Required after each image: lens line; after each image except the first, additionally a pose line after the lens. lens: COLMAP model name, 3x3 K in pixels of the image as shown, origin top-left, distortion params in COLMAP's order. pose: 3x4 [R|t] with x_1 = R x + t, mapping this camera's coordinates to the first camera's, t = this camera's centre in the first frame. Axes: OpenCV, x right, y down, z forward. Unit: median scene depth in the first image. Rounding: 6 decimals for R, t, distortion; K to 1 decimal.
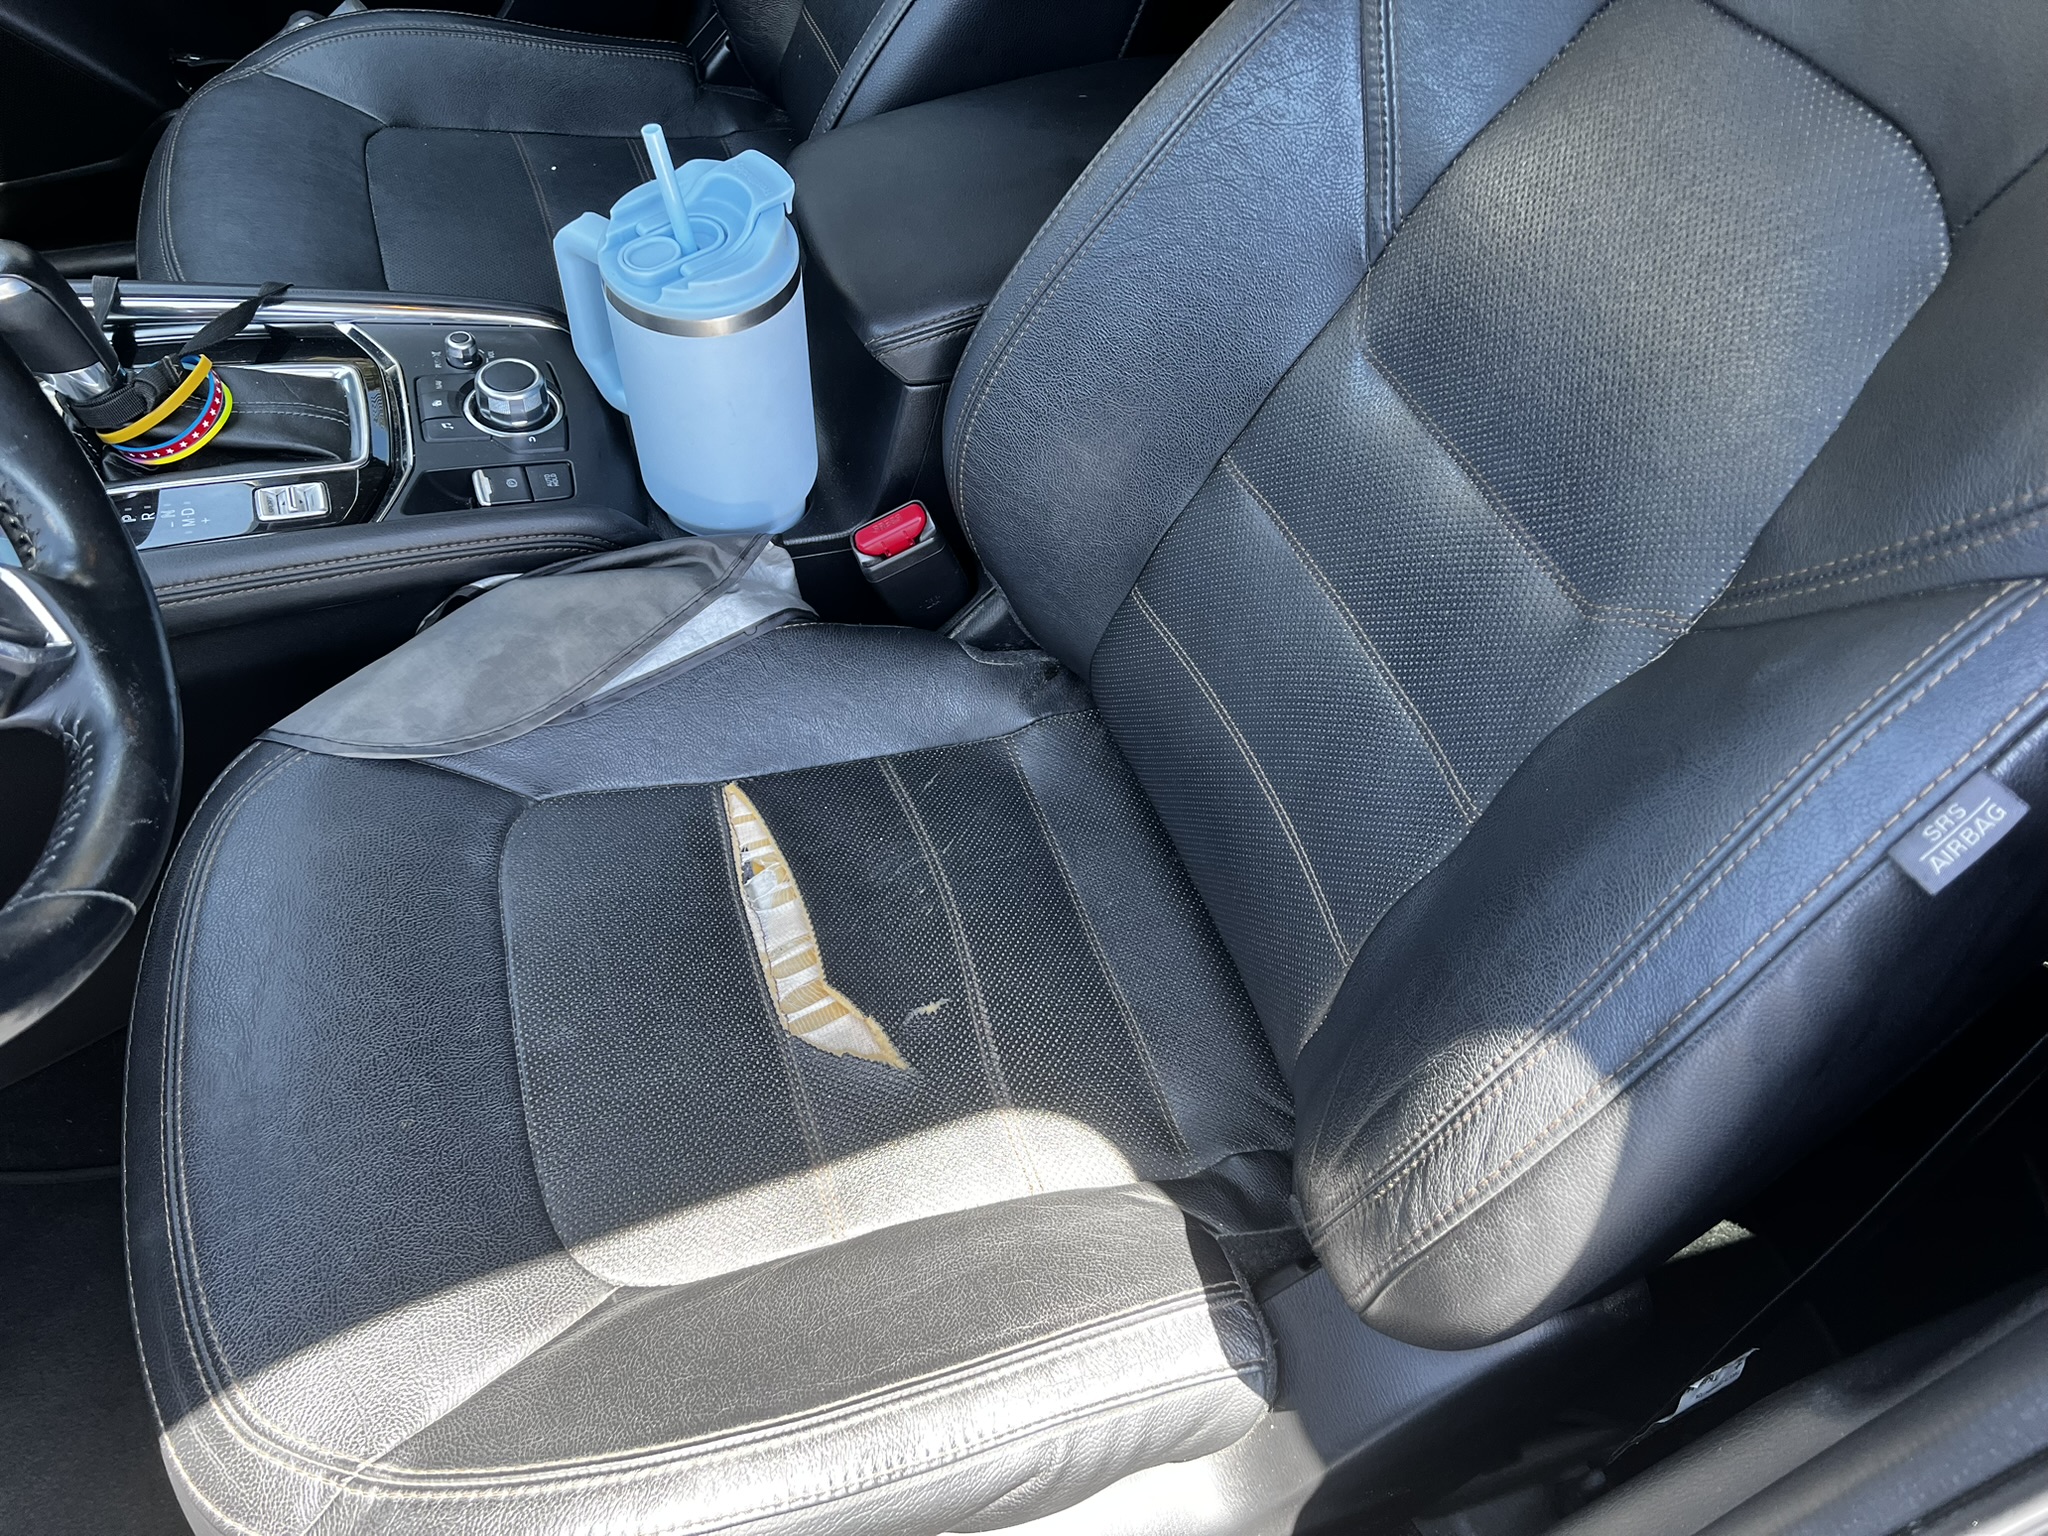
lens RADIAL K [[1550.3, 0, 1024.0], [0, 1550.3, 768.0], [0, 0, 1]] dist [0.077871, -0.119742]
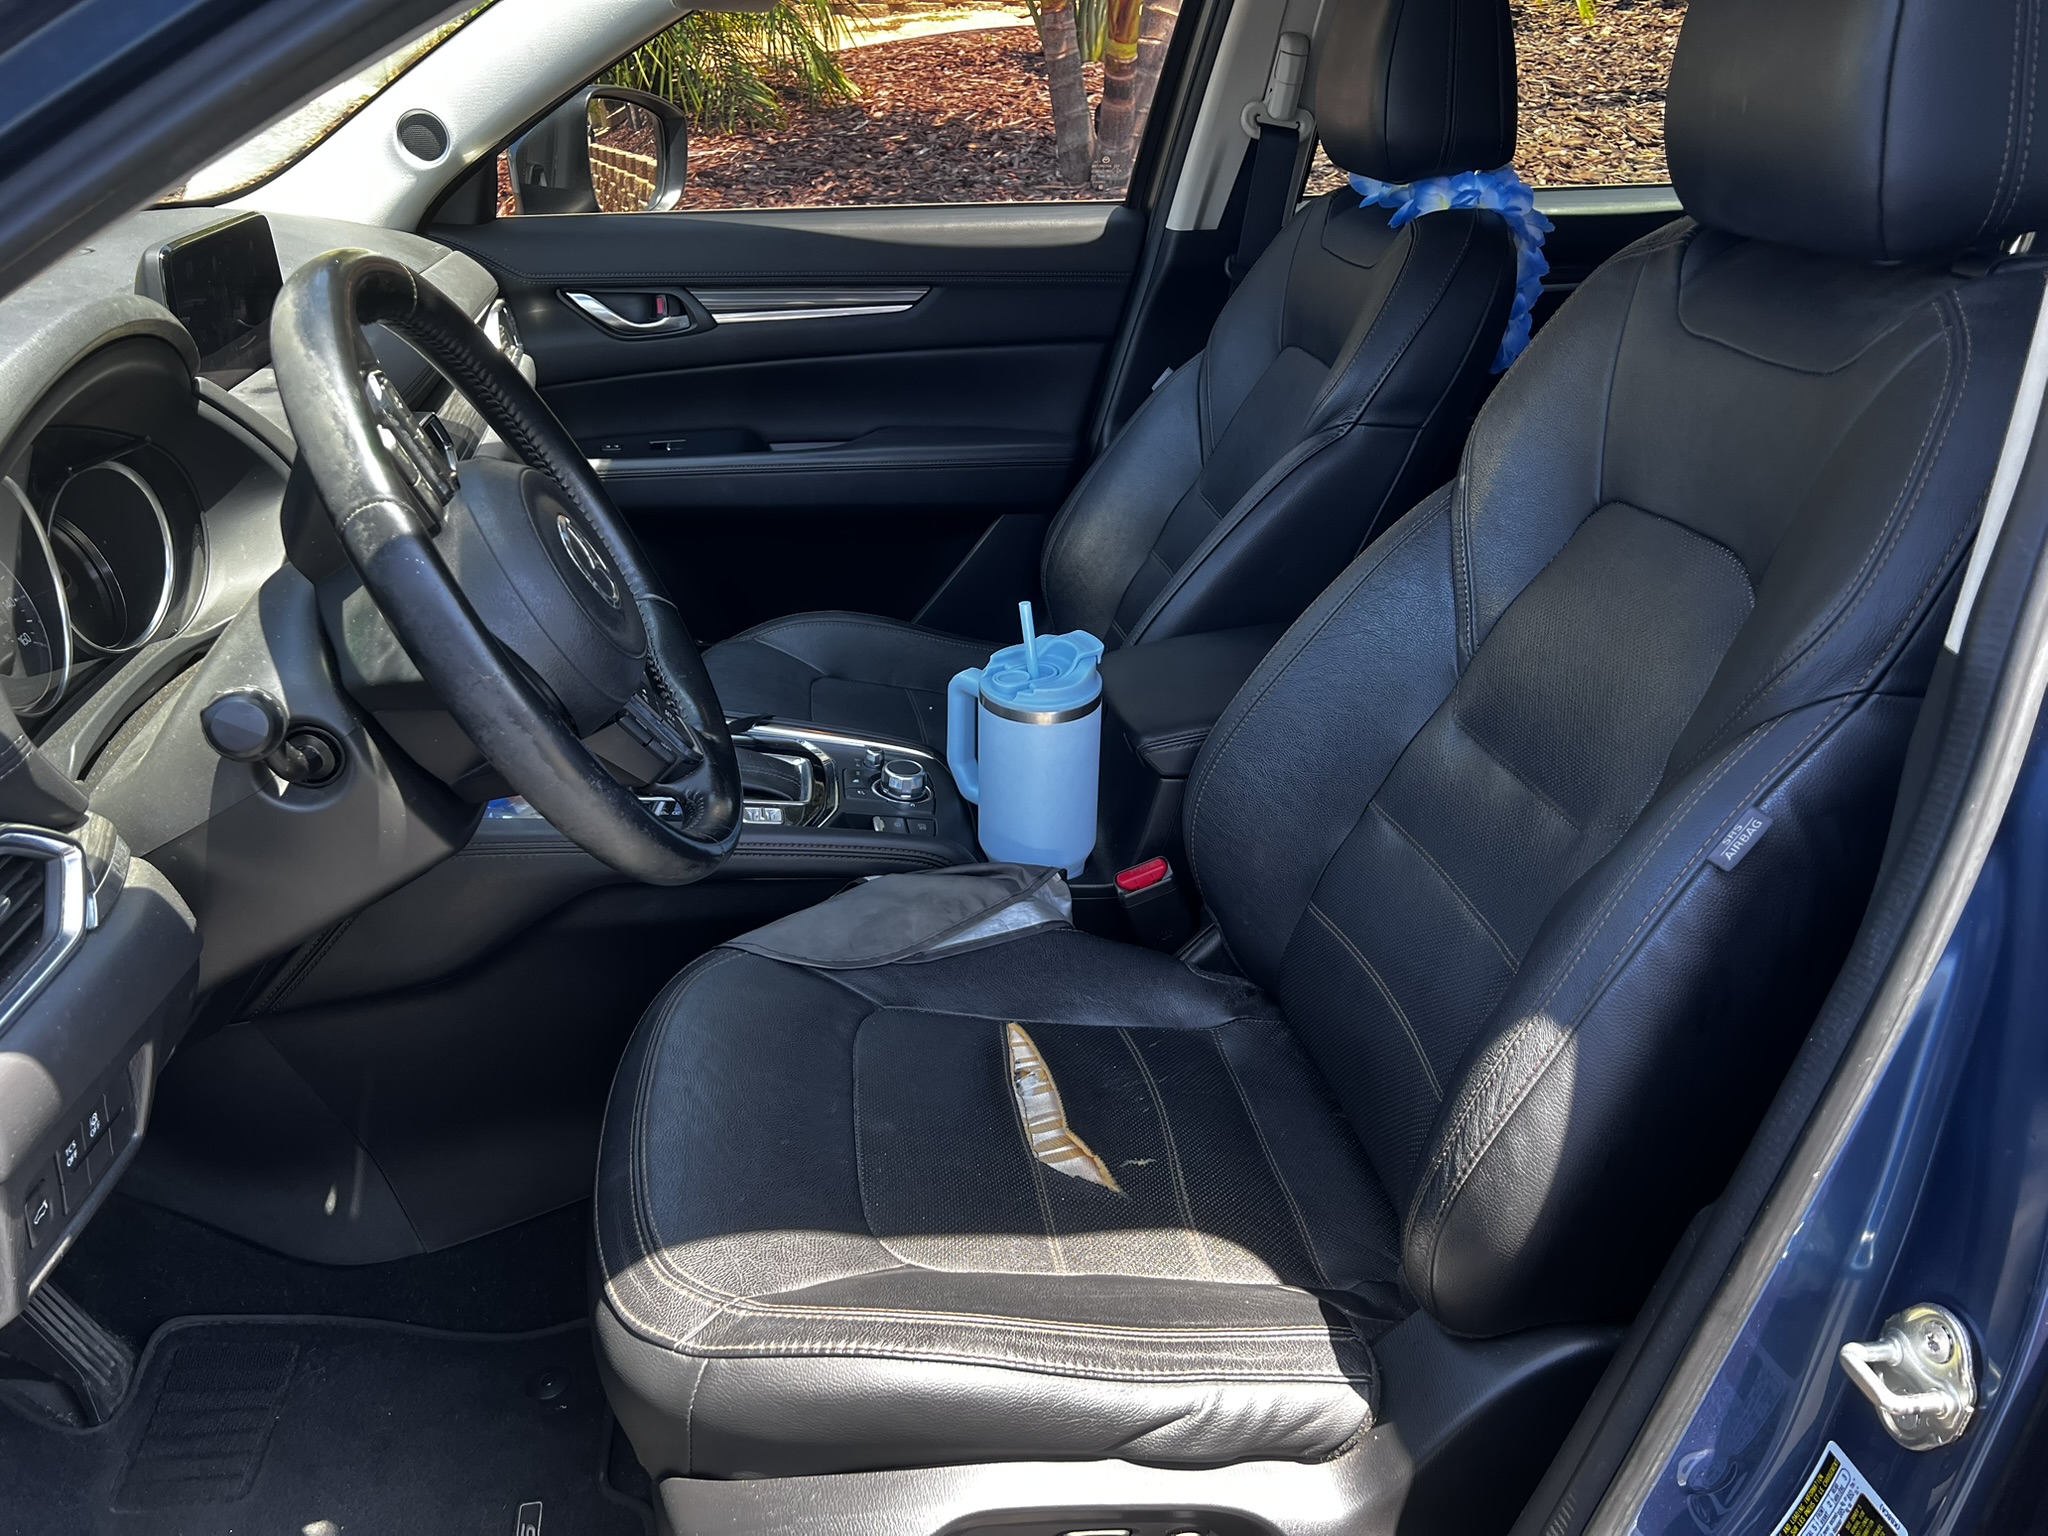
lens RADIAL K [[1550.3, 0, 1024.0], [0, 1550.3, 768.0], [0, 0, 1]] dist [0.077871, -0.119742]
pose [[0.983629, 0.055143, -0.171562, 0.053457], [-0.125563, 0.892605, -0.433001, 0.443453], [0.129261, 0.447454, 0.884916, -0.371712]]
